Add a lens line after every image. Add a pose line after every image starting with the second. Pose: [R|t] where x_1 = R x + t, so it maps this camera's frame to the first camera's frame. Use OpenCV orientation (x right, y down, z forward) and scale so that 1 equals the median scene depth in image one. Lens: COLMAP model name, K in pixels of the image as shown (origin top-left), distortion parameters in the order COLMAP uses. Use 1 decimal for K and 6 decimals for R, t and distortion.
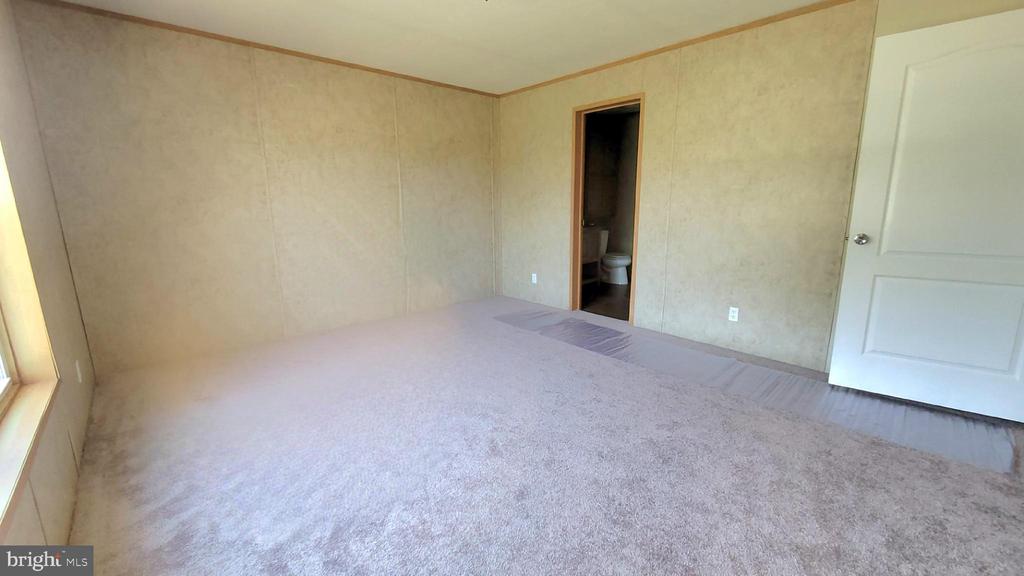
lens RADIAL K [[407.9, 0, 513.3], [0, 407.9, 281.9], [0, 0, 1]] dist [-0.000358, -0.000053]
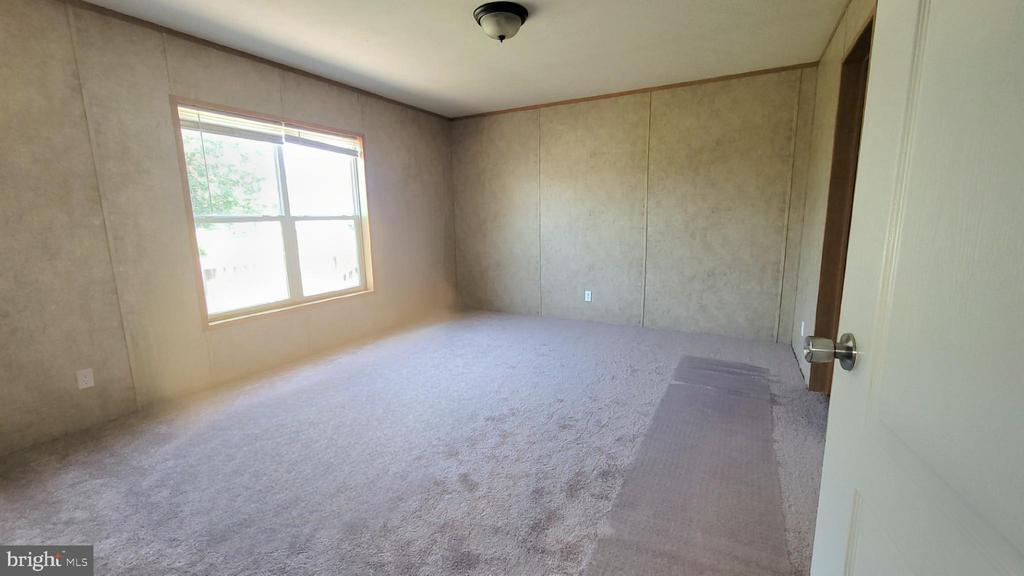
lens RADIAL K [[417.6, 0, 508.5], [0, 417.6, 289.3], [0, 0, 1]] dist [0.002341, 0.000042]
pose [[0.391809, 0.153488, -0.907153, 0.743729], [-0.150081, 0.983442, 0.101574, -0.082313], [0.907723, 0.096349, 0.408357, 0.362695]]
